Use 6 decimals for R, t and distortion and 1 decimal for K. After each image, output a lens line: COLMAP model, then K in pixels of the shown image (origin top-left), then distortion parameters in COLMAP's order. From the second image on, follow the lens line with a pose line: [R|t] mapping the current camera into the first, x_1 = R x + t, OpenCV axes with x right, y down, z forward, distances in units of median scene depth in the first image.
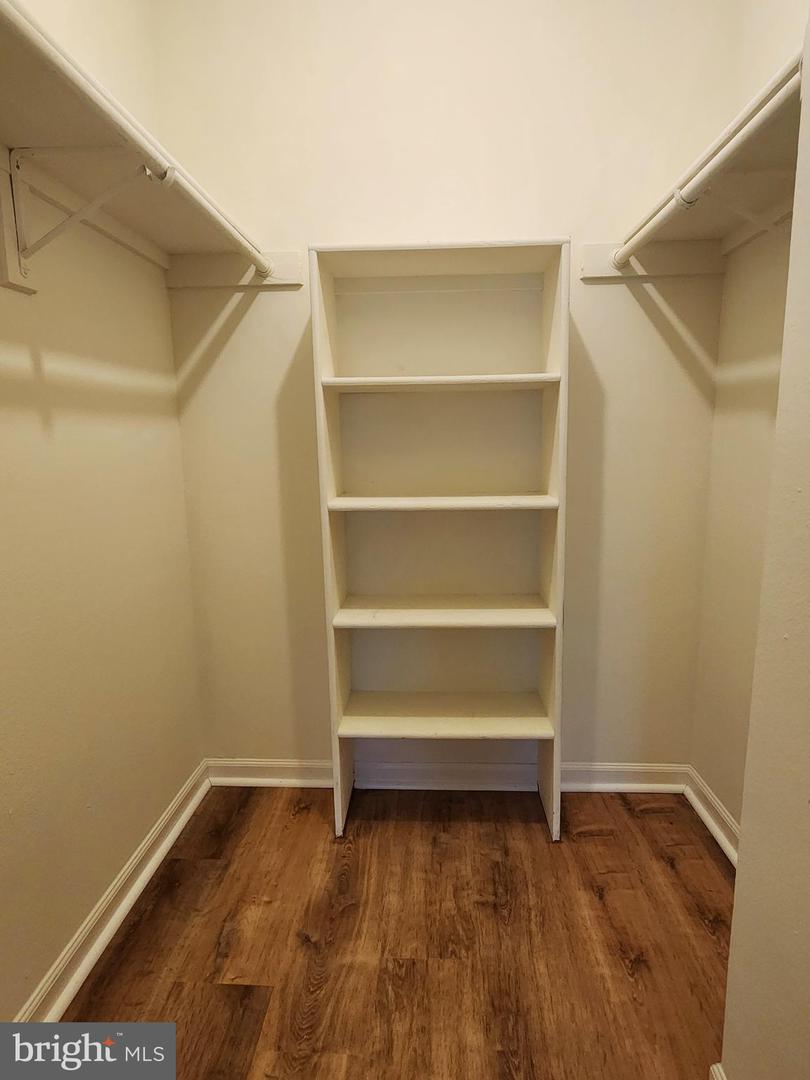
lens RADIAL K [[639.5, 0, 405.0], [0, 639.5, 540.0], [0, 0, 1]] dist [0.000179, 0.000584]
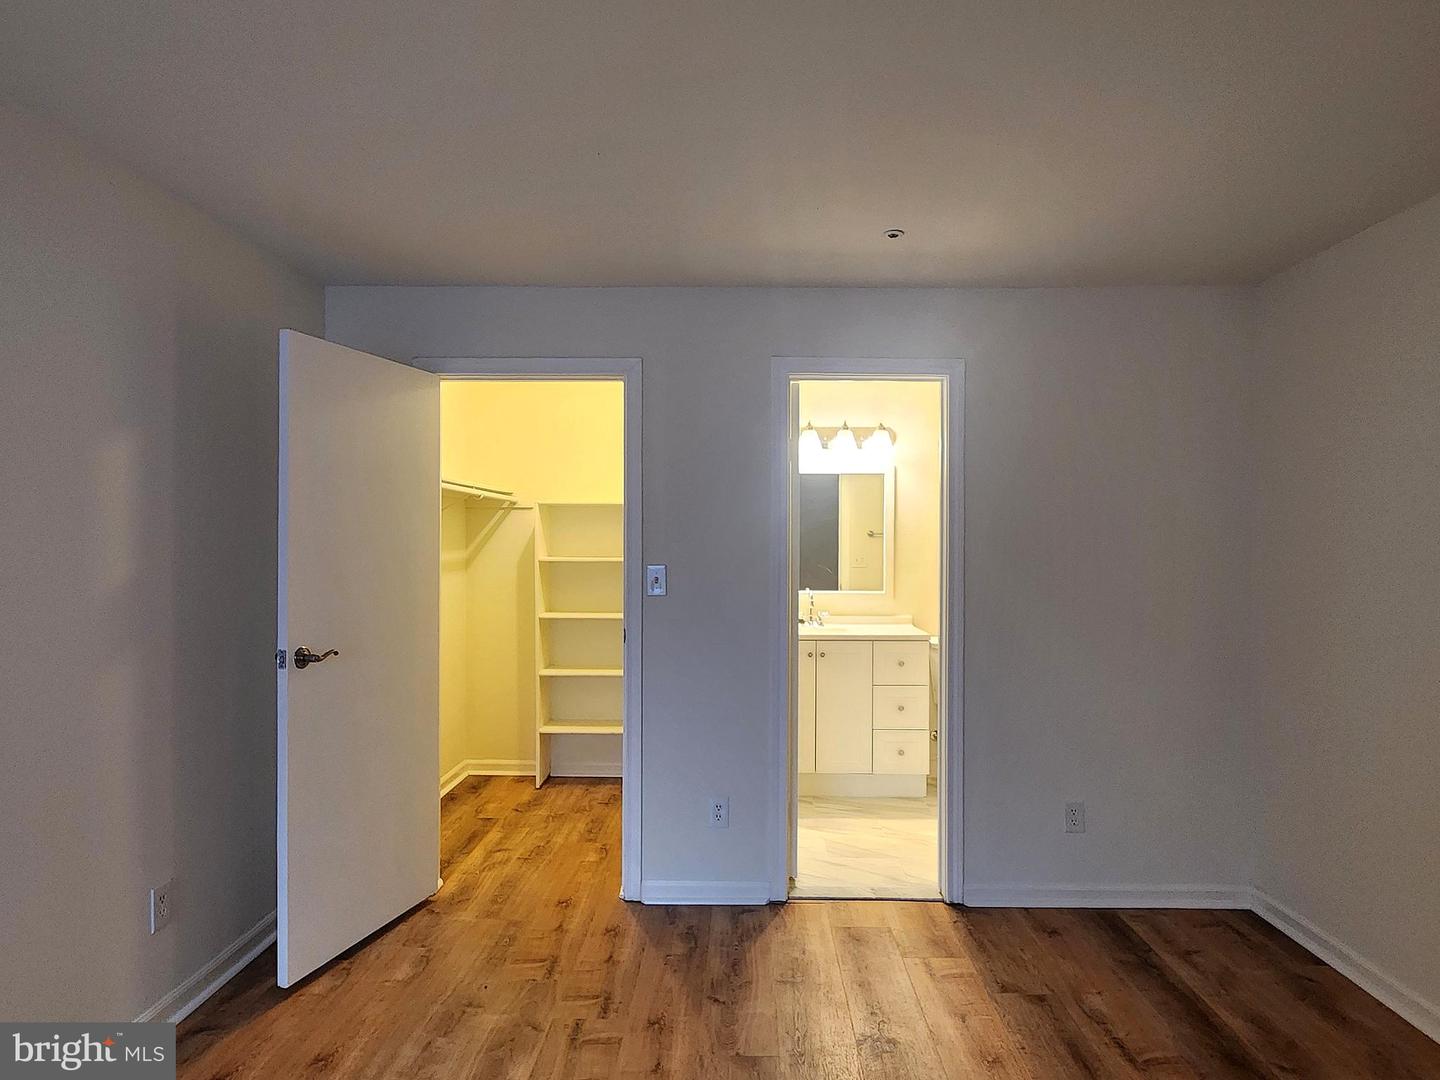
lens RADIAL K [[852.6, 0, 720.0], [0, 852.6, 540.0], [0, 0, 1]] dist [0.000179, 0.000584]
pose [[0.999426, 0.019736, 0.027522, 0.378139], [-0.014740, 0.985132, -0.171166, 0.166595], [-0.030491, 0.170663, 0.984858, -1.755419]]
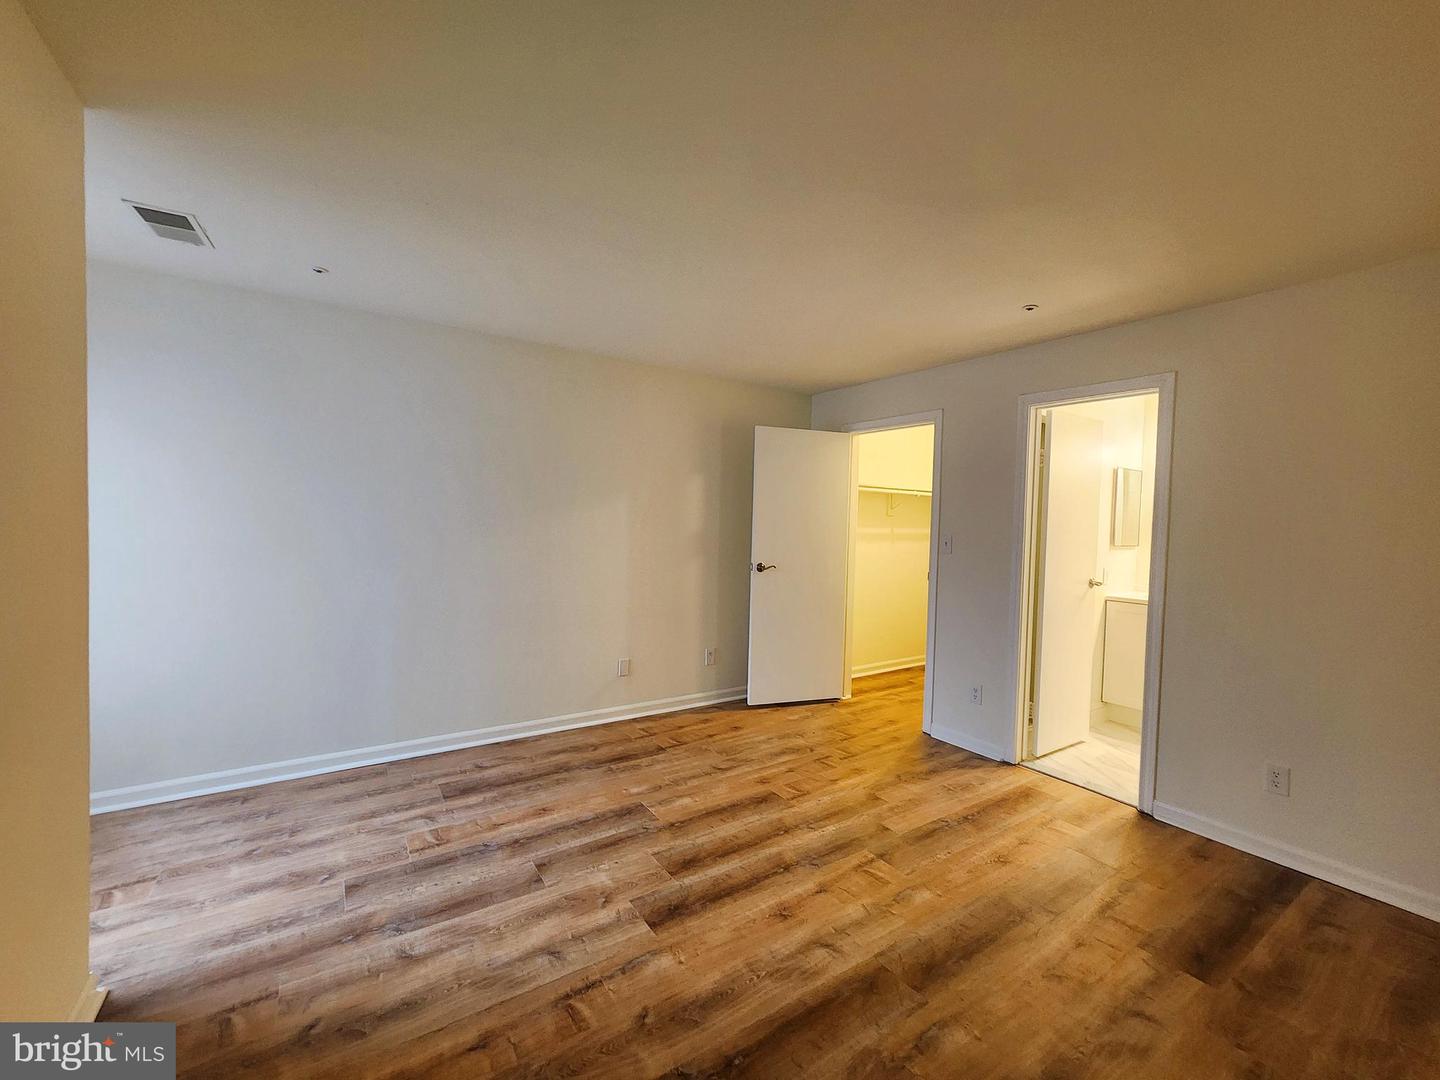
lens RADIAL K [[595.9, 0, 720.0], [0, 595.9, 540.0], [0, 0, 1]] dist [0.000531, 0.000180]
pose [[0.595293, 0.057277, -0.801465, 1.530808], [-0.170307, 0.983788, -0.056190, 0.179318], [0.785253, 0.169944, 0.595396, -1.811414]]
